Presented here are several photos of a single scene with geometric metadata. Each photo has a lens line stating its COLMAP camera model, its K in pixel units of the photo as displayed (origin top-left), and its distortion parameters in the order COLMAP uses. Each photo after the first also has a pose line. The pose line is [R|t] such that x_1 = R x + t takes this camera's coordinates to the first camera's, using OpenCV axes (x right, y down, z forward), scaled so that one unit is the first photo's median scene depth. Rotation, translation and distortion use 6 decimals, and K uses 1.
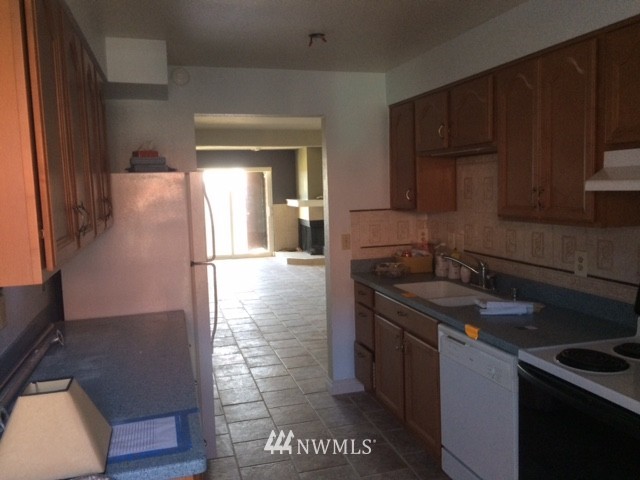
lens RADIAL K [[548.7, 0, 321.3], [0, 548.7, 240.3], [0, 0, 1]] dist [0.069045, 0.000851]
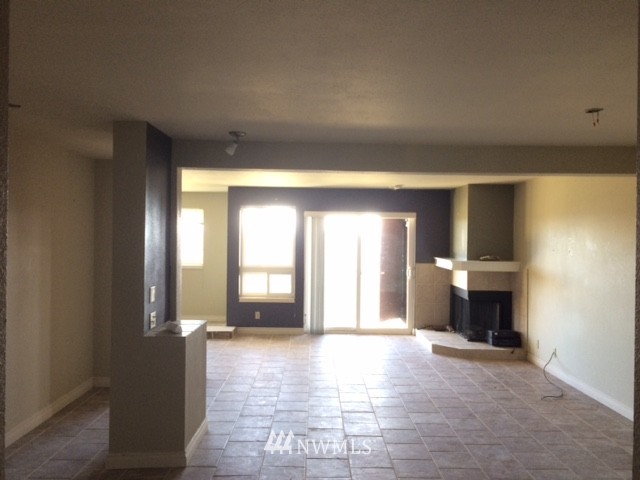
lens RADIAL K [[548.7, 0, 317.4], [0, 548.7, 240.6], [0, 0, 1]] dist [0.069045, 0.000851]
pose [[0.962187, 0.041477, -0.269215, -0.018598], [-0.063755, 0.995178, -0.074539, -0.033123], [0.264825, 0.088884, 0.960191, 0.264138]]
